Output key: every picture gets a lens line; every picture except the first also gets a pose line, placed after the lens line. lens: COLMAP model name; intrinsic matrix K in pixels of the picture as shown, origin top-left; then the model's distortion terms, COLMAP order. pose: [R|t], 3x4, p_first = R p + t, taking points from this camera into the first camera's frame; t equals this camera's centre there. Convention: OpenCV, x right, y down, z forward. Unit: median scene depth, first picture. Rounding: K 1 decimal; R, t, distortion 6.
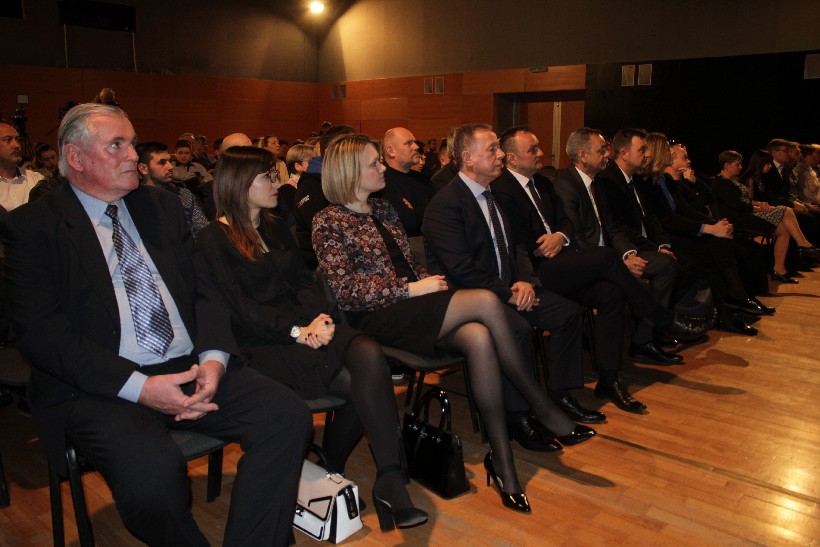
lens RADIAL K [[682.7, 0, 403.3], [0, 682.7, 257.6], [0, 0, 1]] dist [-0.149453, 0.125785]
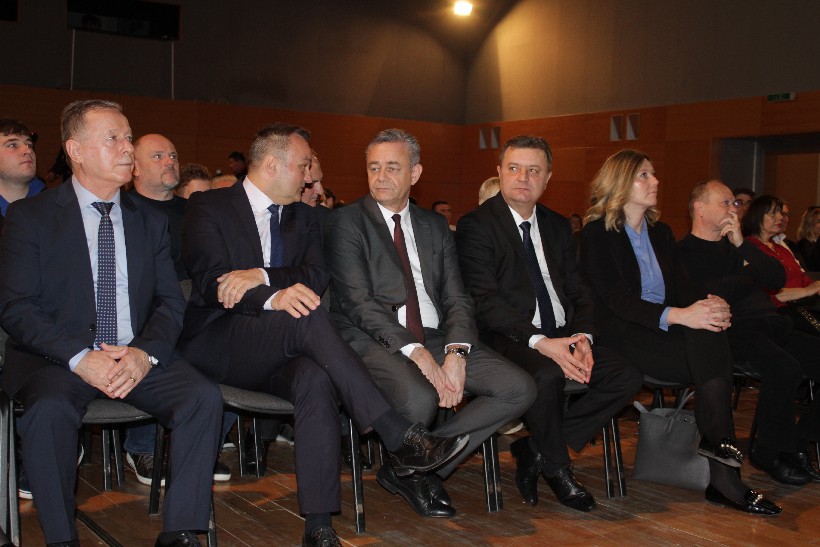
lens RADIAL K [[1096.6, 0, 413.7], [0, 1096.6, 273.9], [0, 0, 1]] dist [-0.055407, 0.000000]
pose [[0.960226, 0.042555, -0.275963, 0.142217], [-0.078888, 0.989400, -0.121922, 0.015113], [0.267849, 0.138843, 0.953404, 0.016865]]
